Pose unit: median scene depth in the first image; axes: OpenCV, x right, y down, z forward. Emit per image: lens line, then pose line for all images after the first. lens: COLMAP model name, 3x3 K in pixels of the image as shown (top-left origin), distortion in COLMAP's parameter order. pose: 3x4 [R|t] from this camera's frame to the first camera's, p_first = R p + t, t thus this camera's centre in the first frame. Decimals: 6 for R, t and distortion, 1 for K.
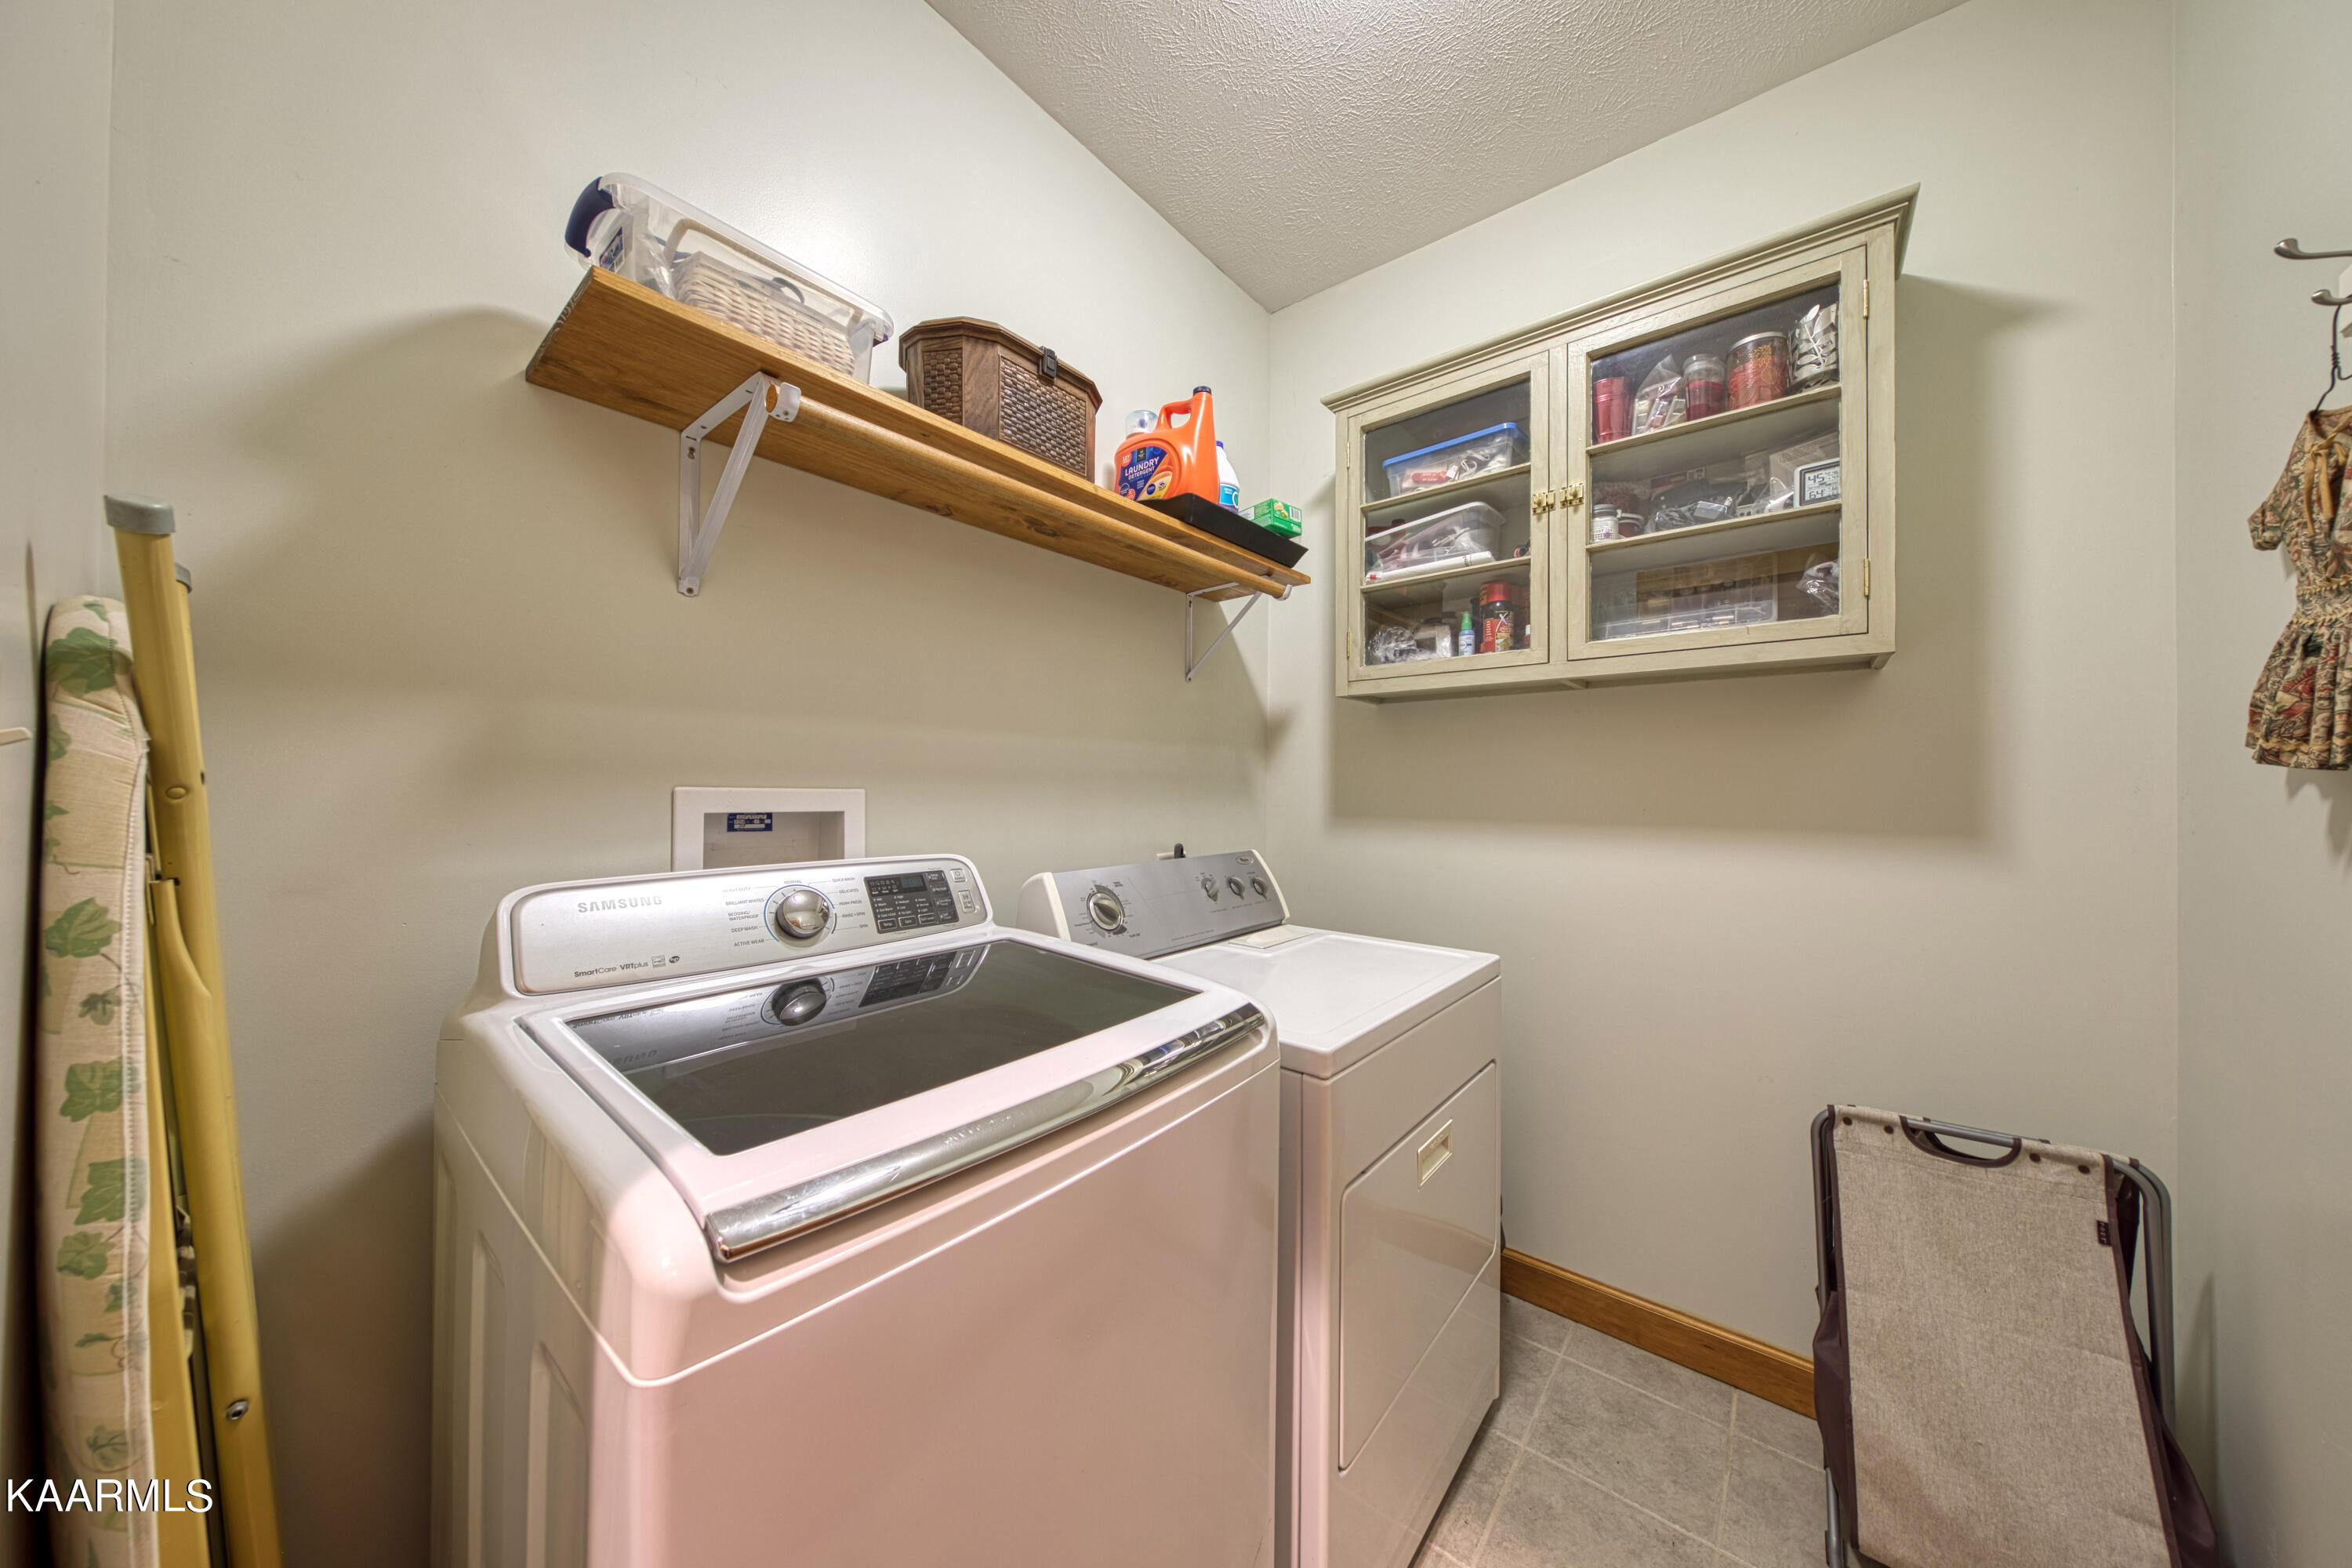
lens RADIAL K [[748.9, 0, 1180.9], [0, 748.9, 790.8], [0, 0, 1]] dist [-0.002161, -0.000064]
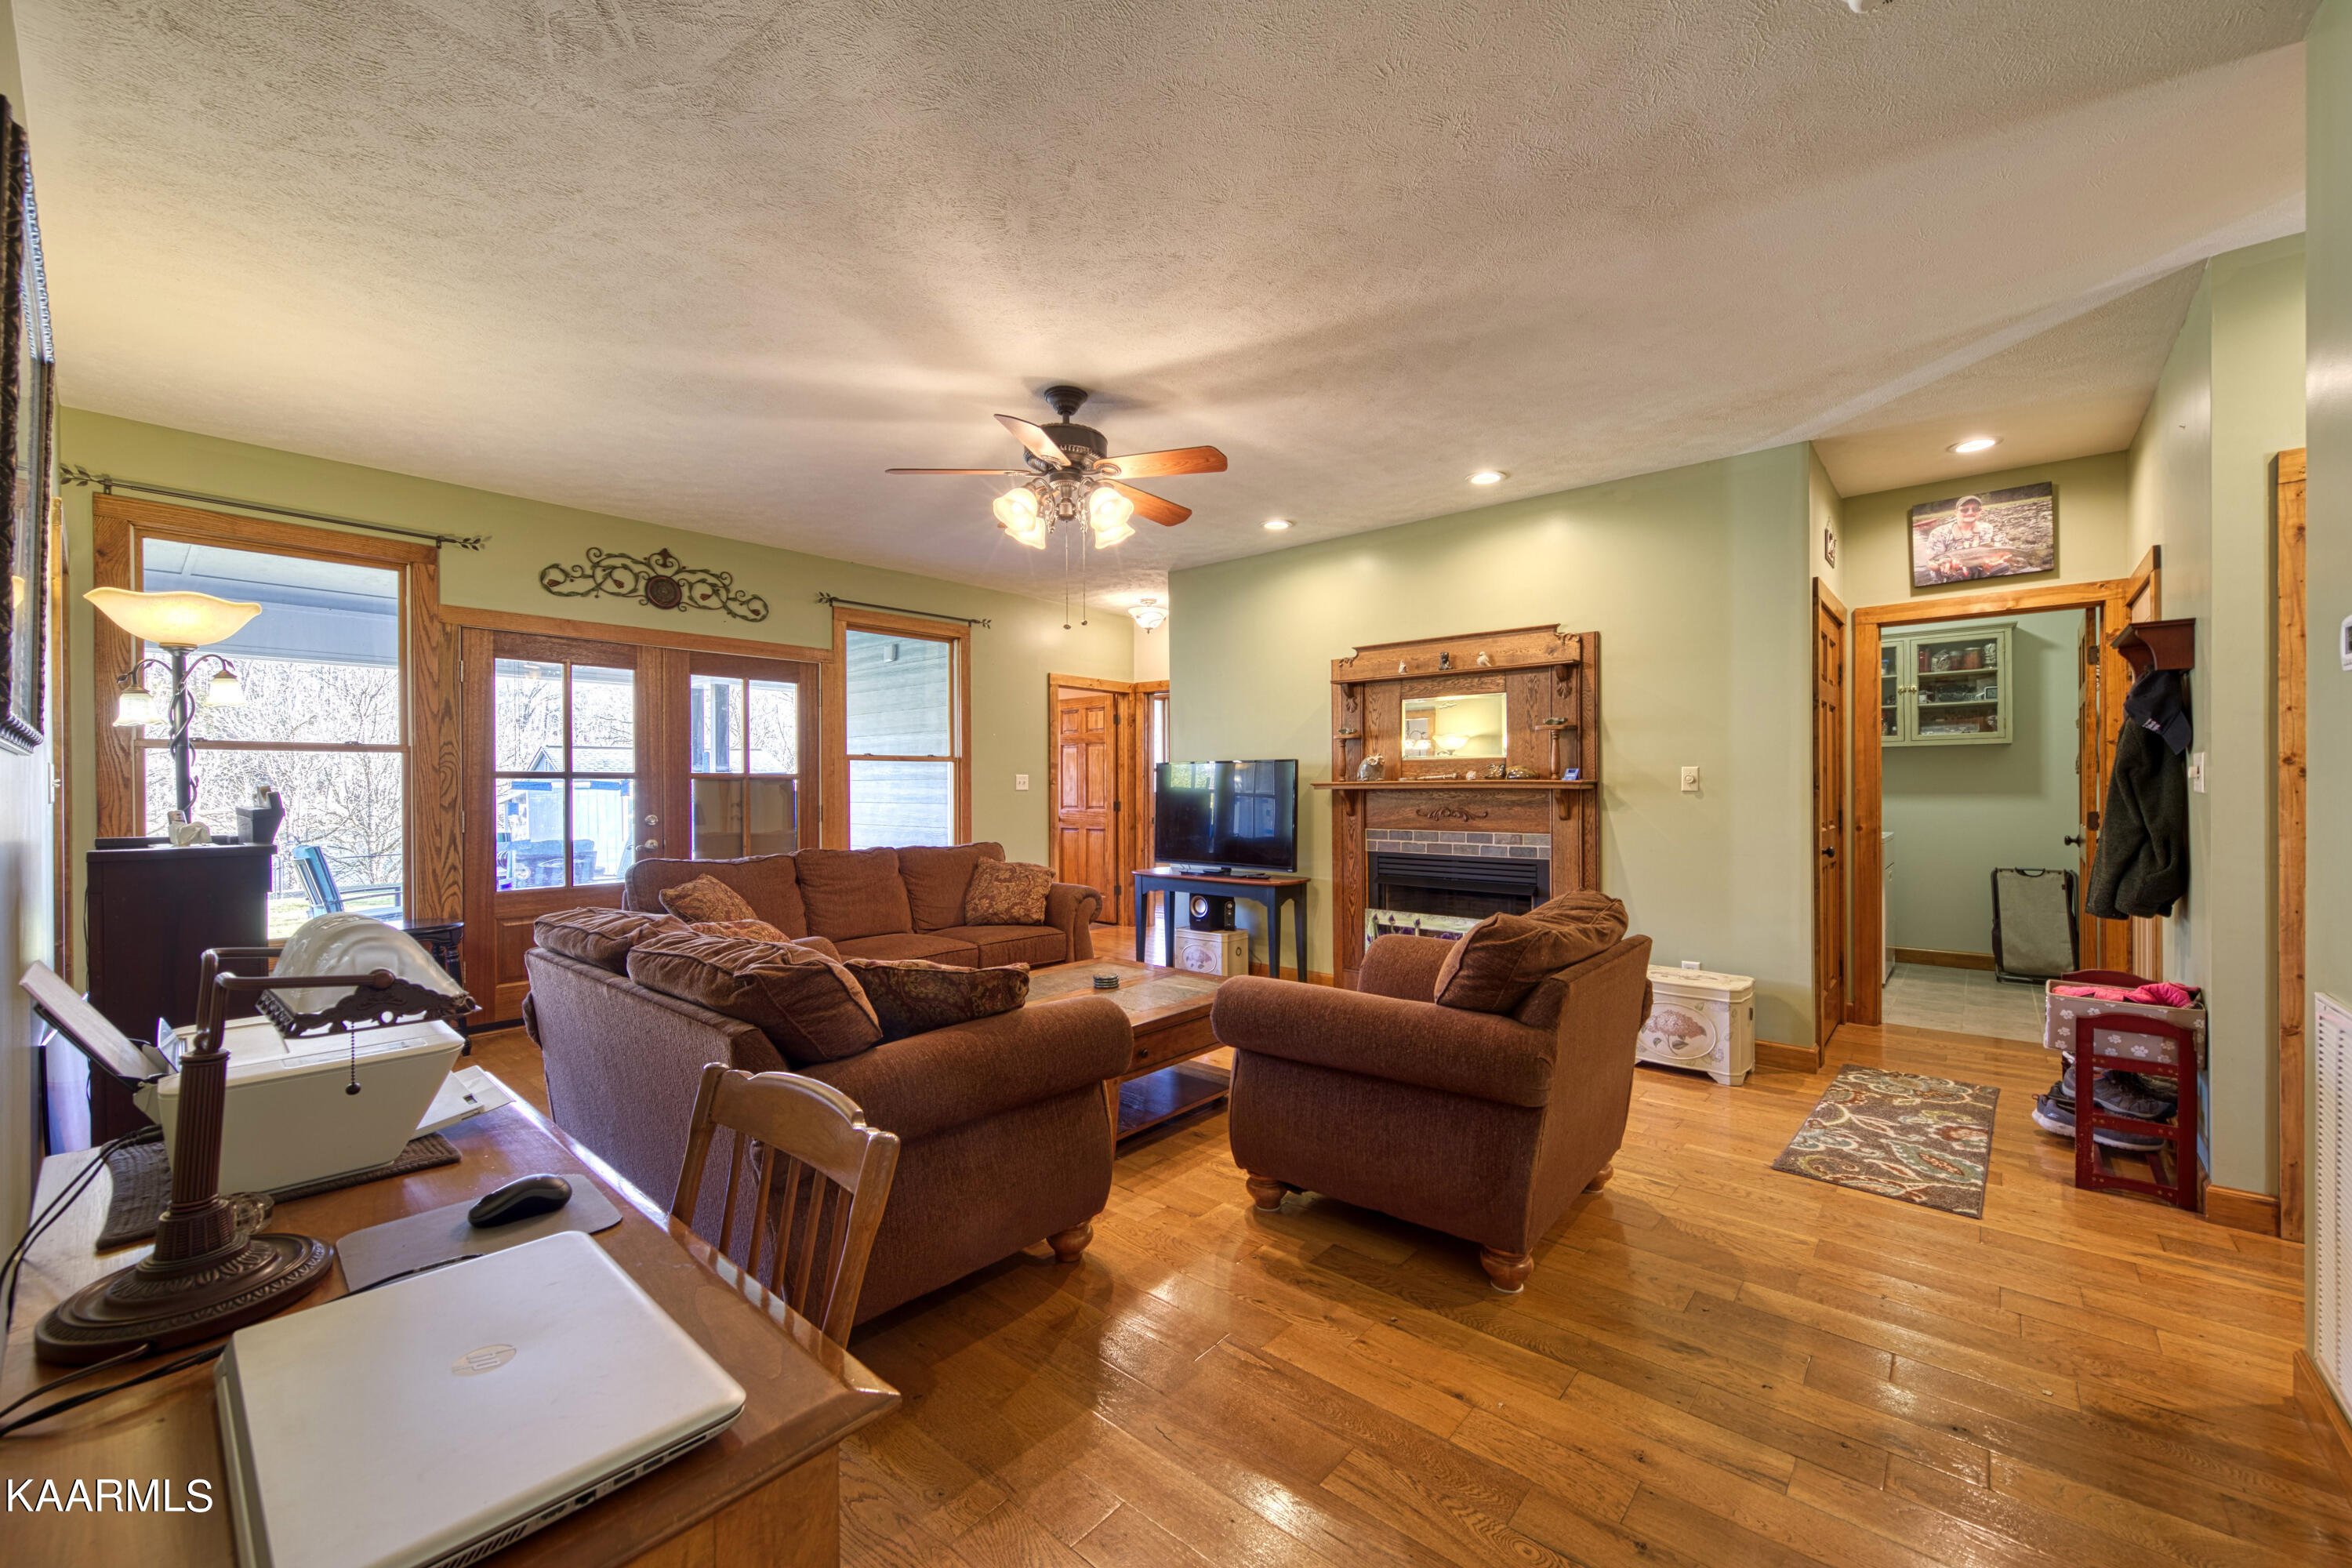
lens RADIAL K [[926.7, 0, 1171.3], [0, 926.7, 781.0], [0, 0, 1]] dist [0.002649, 0.000135]
pose [[0.999170, -0.007948, -0.039962, -2.733893], [0.007873, 0.999967, -0.002034, -0.018626], [0.039977, 0.001718, 0.999199, -3.400267]]
